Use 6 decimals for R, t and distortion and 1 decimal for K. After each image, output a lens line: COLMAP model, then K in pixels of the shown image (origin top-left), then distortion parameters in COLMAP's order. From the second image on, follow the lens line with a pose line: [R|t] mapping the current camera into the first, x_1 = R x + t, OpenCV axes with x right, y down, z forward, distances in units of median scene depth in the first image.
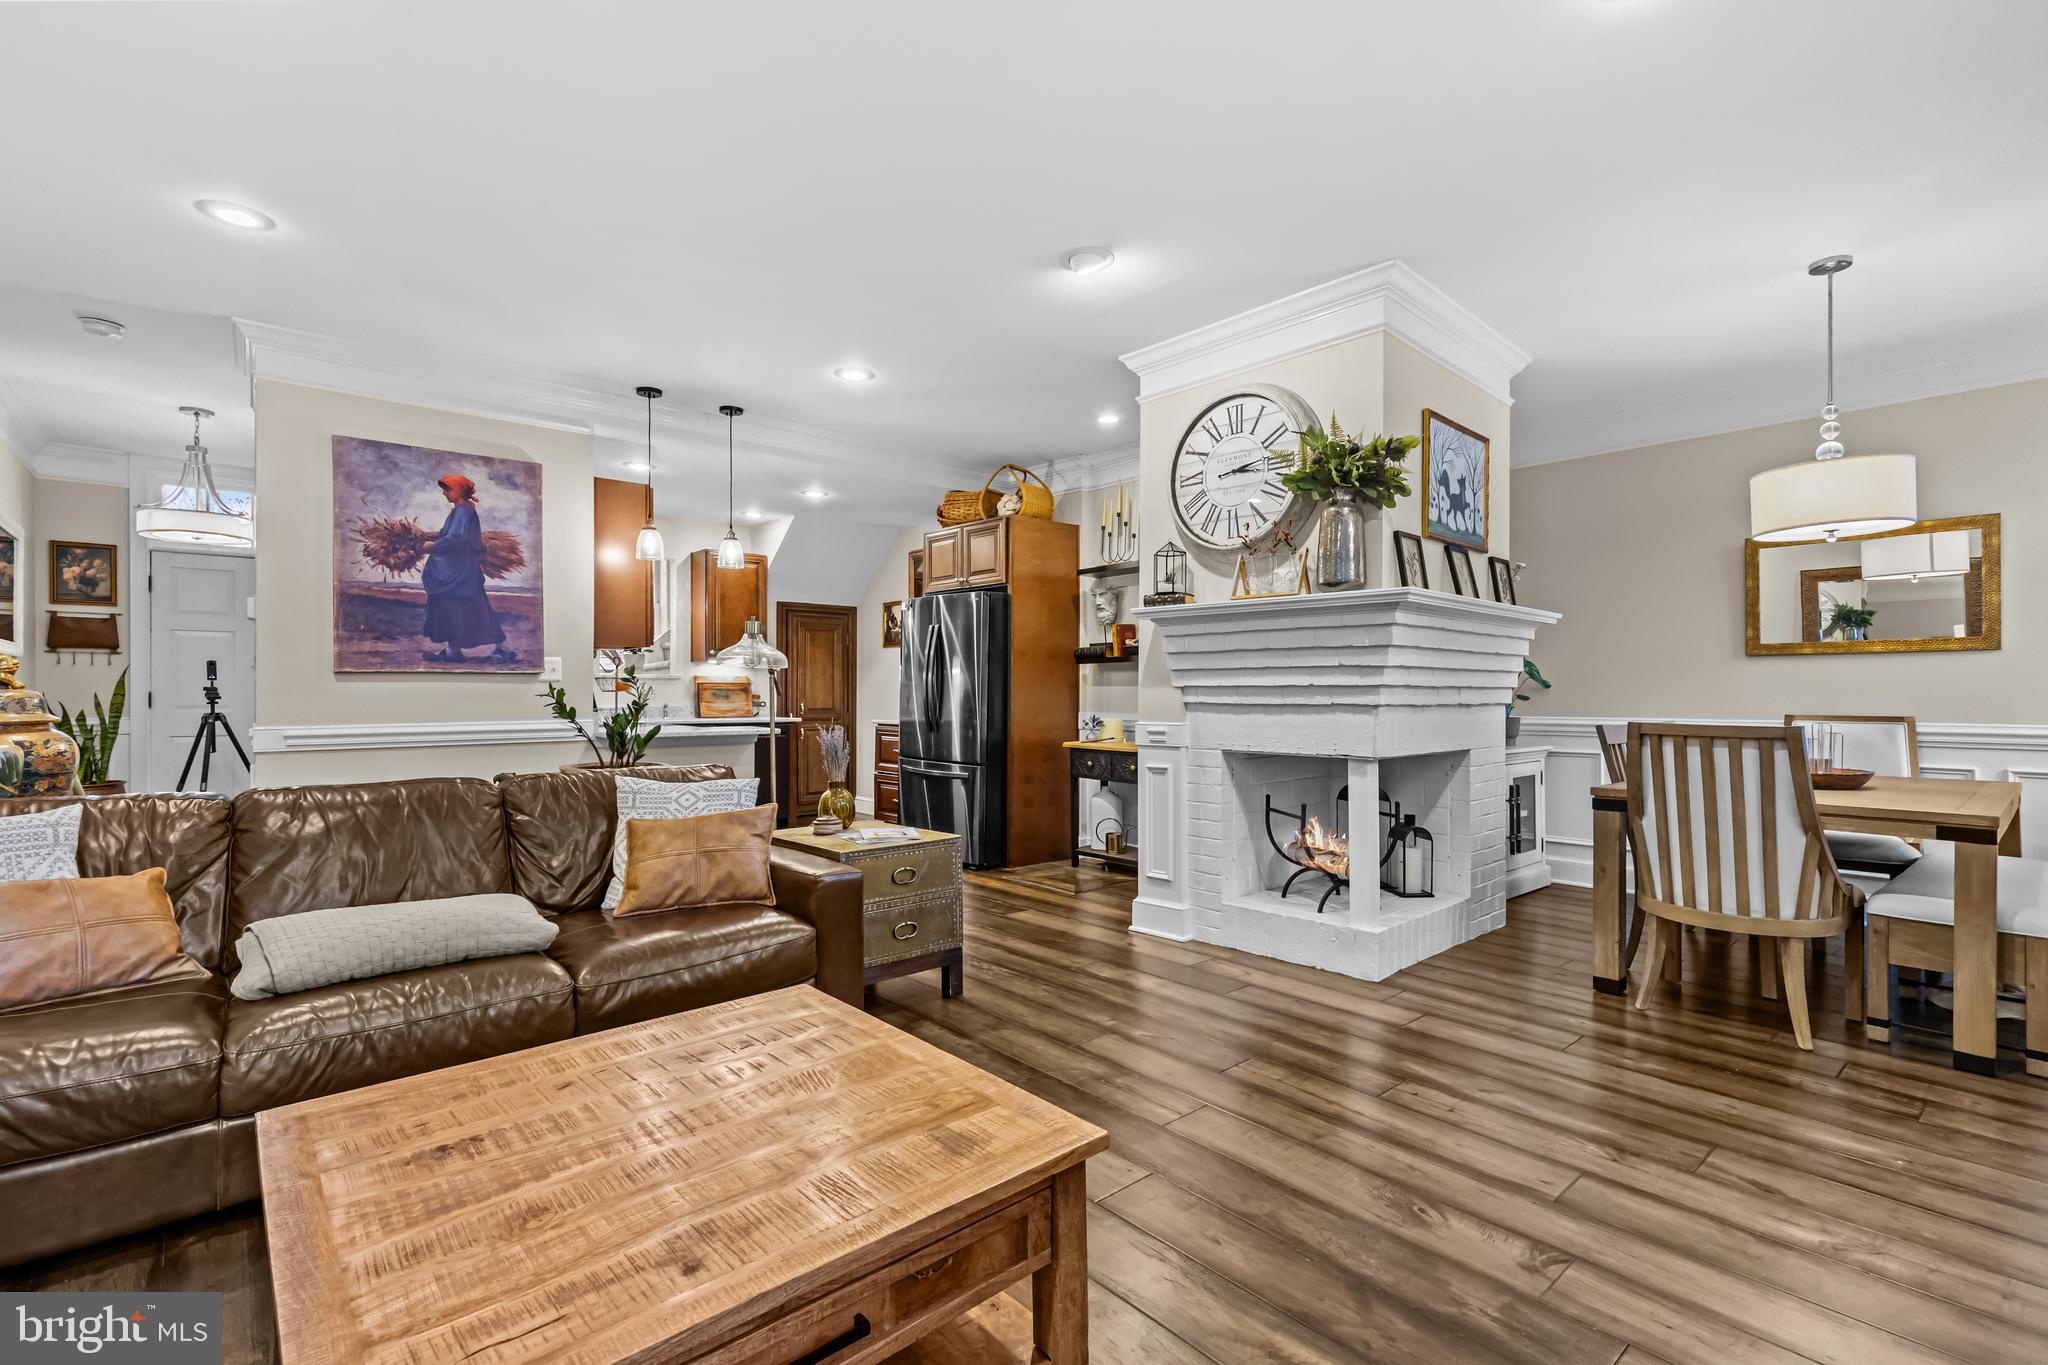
lens RADIAL K [[928.2, 0, 1053.3], [0, 928.2, 689.5], [0, 0, 1]] dist [-0.001108, 0.000257]
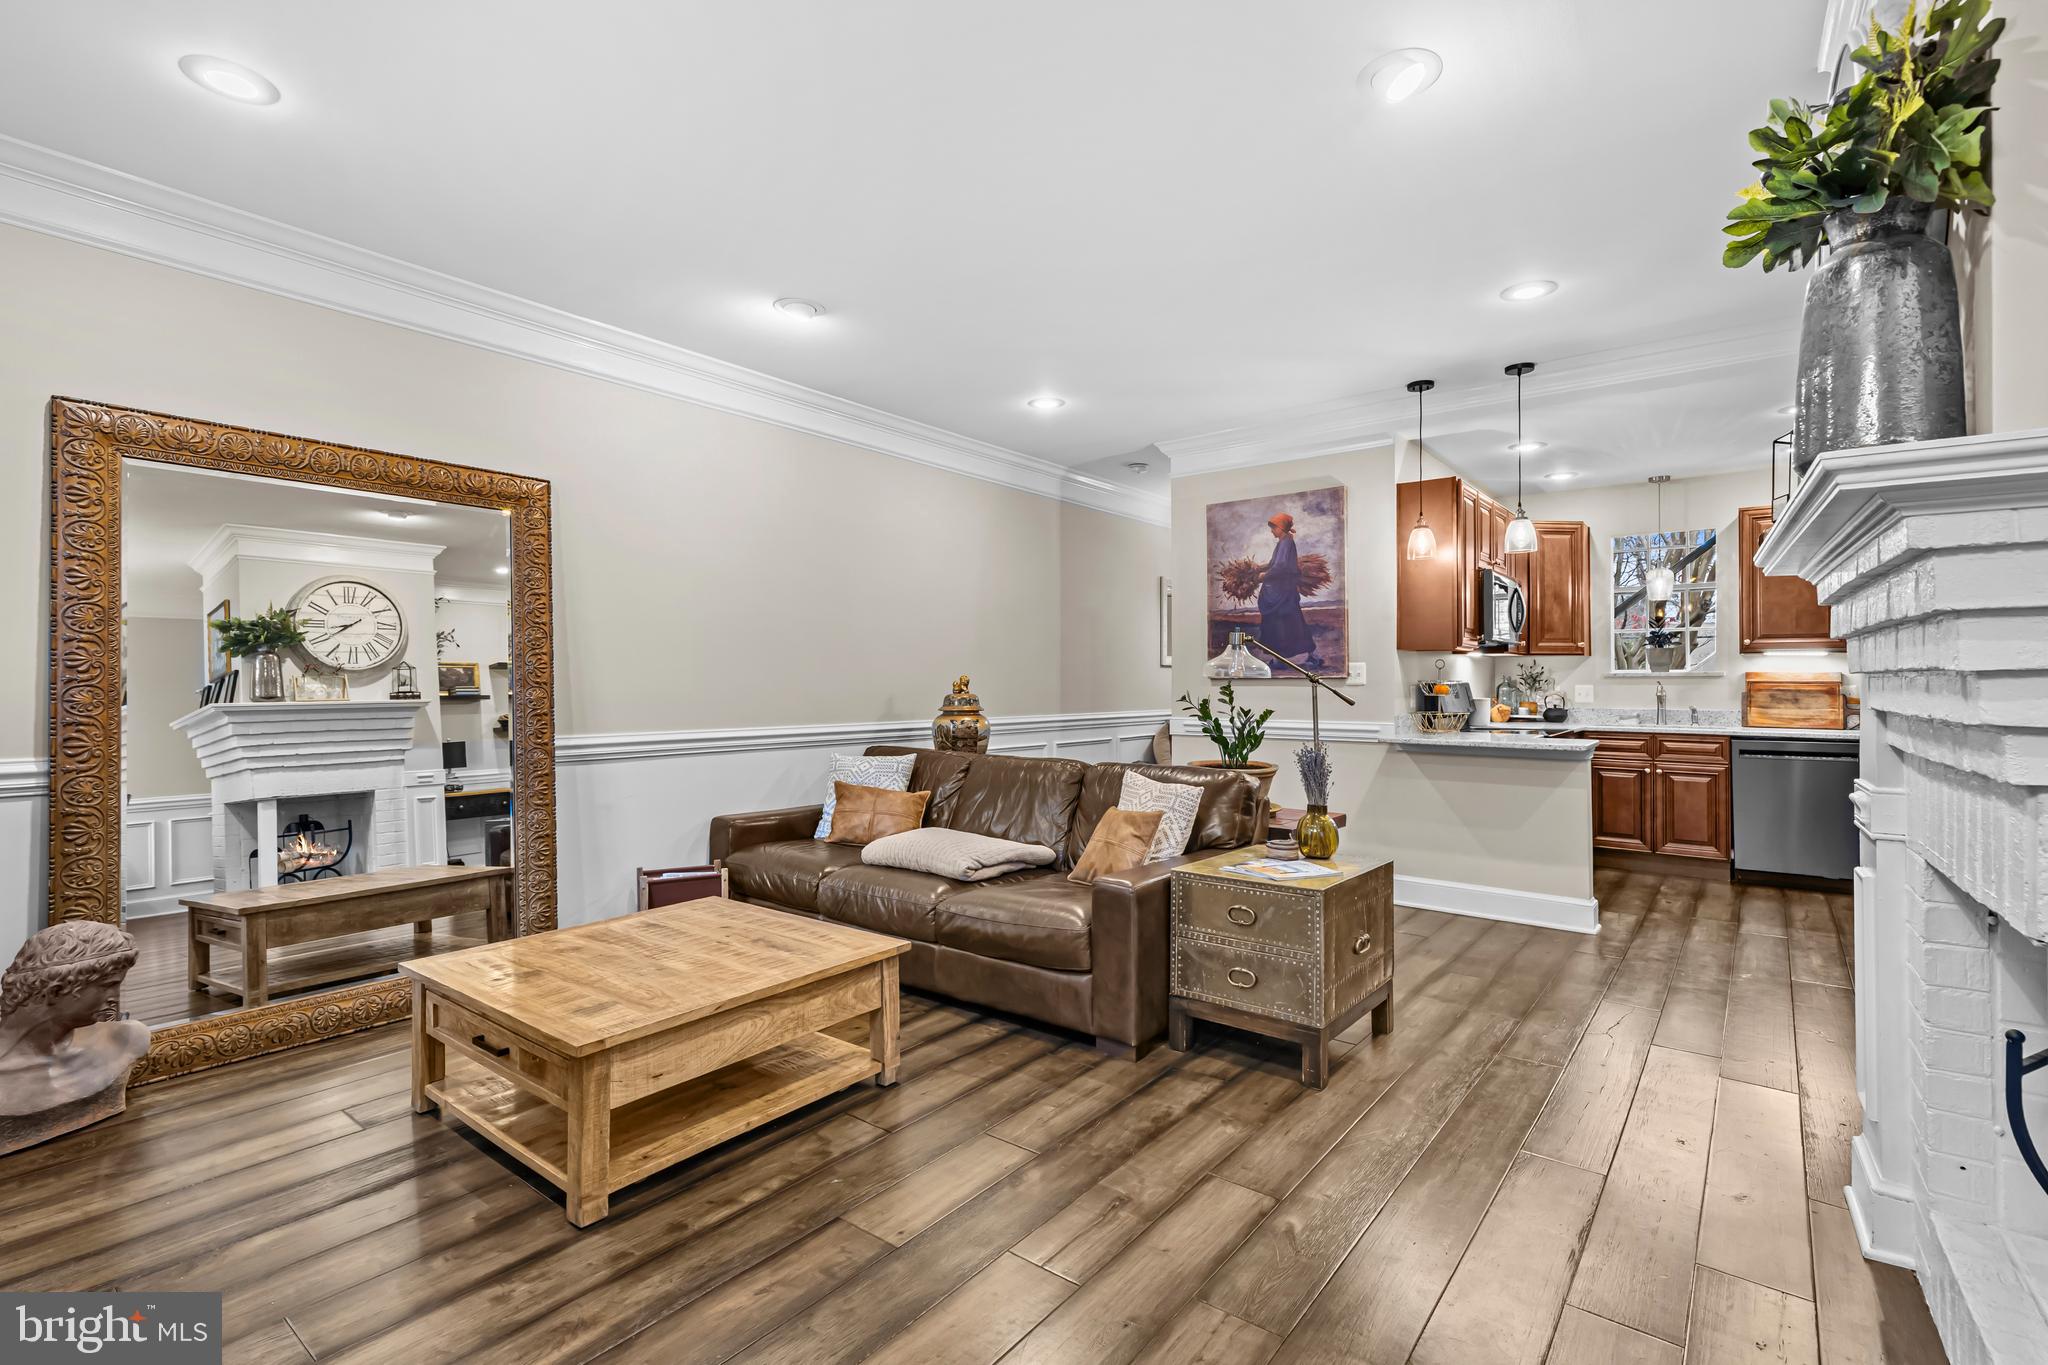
lens RADIAL K [[941.5, 0, 1020.1], [0, 941.5, 669.3], [0, 0, 1]] dist [0.009647, -0.000582]
pose [[0.161705, -0.010126, -0.986787, 0.524386], [0.001914, 0.999949, -0.009947, -0.018942], [0.986837, -0.000280, 0.161716, 0.487131]]
